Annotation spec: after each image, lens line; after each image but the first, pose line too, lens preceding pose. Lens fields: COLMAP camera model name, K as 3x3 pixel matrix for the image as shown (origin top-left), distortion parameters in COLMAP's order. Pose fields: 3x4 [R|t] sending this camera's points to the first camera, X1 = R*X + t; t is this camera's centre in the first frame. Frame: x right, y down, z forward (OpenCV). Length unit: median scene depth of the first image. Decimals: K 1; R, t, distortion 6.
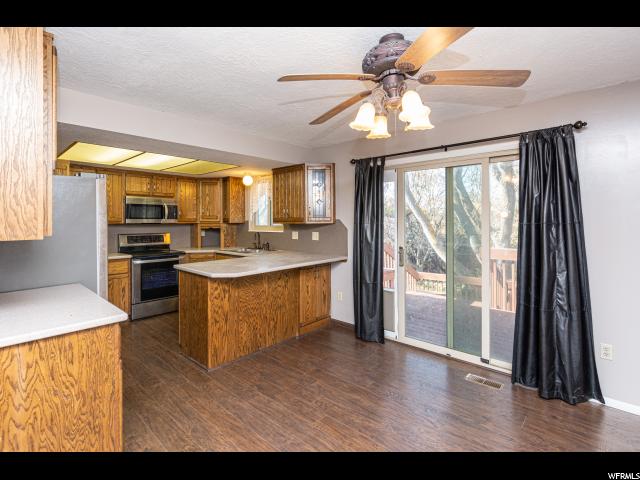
lens RADIAL K [[308.7, 0, 318.4], [0, 308.7, 222.2], [0, 0, 1]] dist [-0.000007, -0.000361]
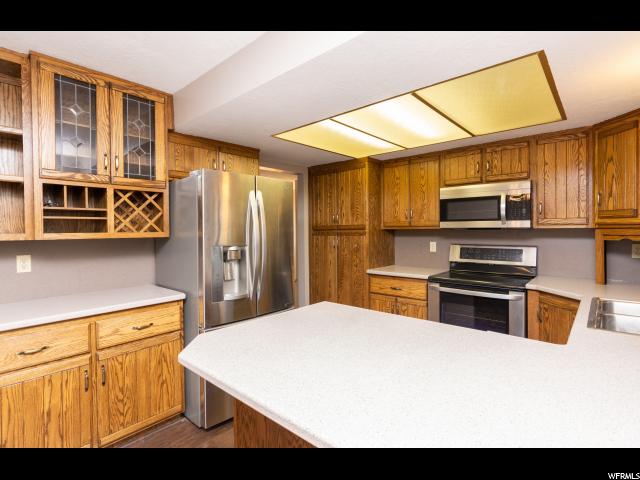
lens RADIAL K [[316.2, 0, 319.1], [0, 316.2, 233.1], [0, 0, 1]] dist [-0.000556, -0.000371]
pose [[-0.010491, 0.014682, -0.999837, 0.074616], [0.003042, 0.999888, 0.014651, 0.002727], [0.999940, -0.002888, -0.010534, 0.662889]]
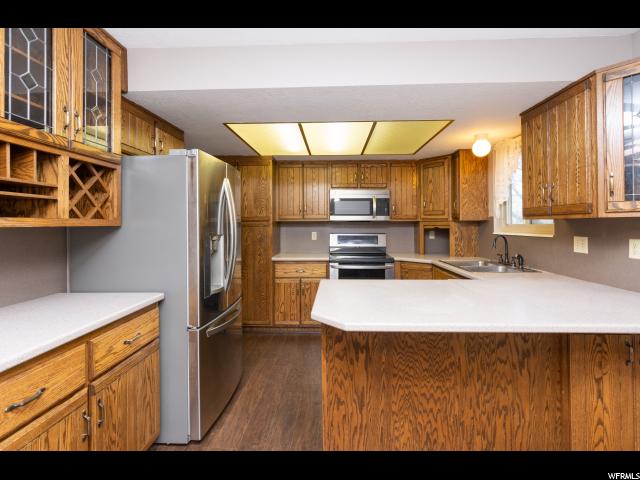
lens RADIAL K [[308.7, 0, 318.4], [0, 308.7, 222.2], [0, 0, 1]] dist [-0.000007, -0.000361]
pose [[0.634721, -0.001815, -0.772739, 0.031197], [-0.004076, 0.999975, -0.005696, 0.011869], [0.772730, 0.006765, 0.634698, 0.373210]]
